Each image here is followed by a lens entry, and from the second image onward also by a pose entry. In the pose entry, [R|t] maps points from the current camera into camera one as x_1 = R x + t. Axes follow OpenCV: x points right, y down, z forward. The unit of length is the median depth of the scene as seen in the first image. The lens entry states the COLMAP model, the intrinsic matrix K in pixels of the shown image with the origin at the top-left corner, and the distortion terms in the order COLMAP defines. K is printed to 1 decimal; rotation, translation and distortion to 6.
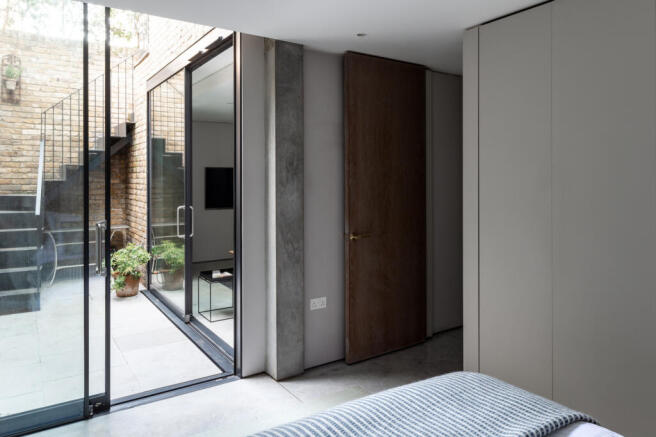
lens RADIAL K [[450.4, 0, 328.5], [0, 450.4, 178.7], [0, 0, 1]] dist [-0.001155, -0.000125]
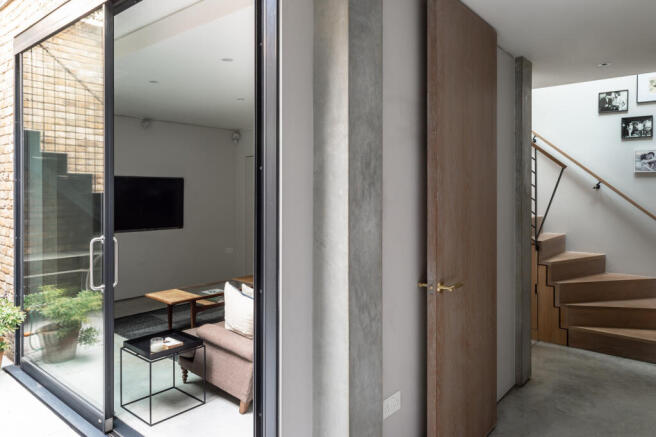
lens RADIAL K [[454.8, 0, 327.9], [0, 454.8, 193.1], [0, 0, 1]] dist [0.001996, 0.000382]
pose [[0.962993, 0.001445, 0.269521, -0.218579], [-0.002442, 0.999991, 0.003364, -0.000211], [-0.269514, -0.003898, 0.962989, 0.377396]]
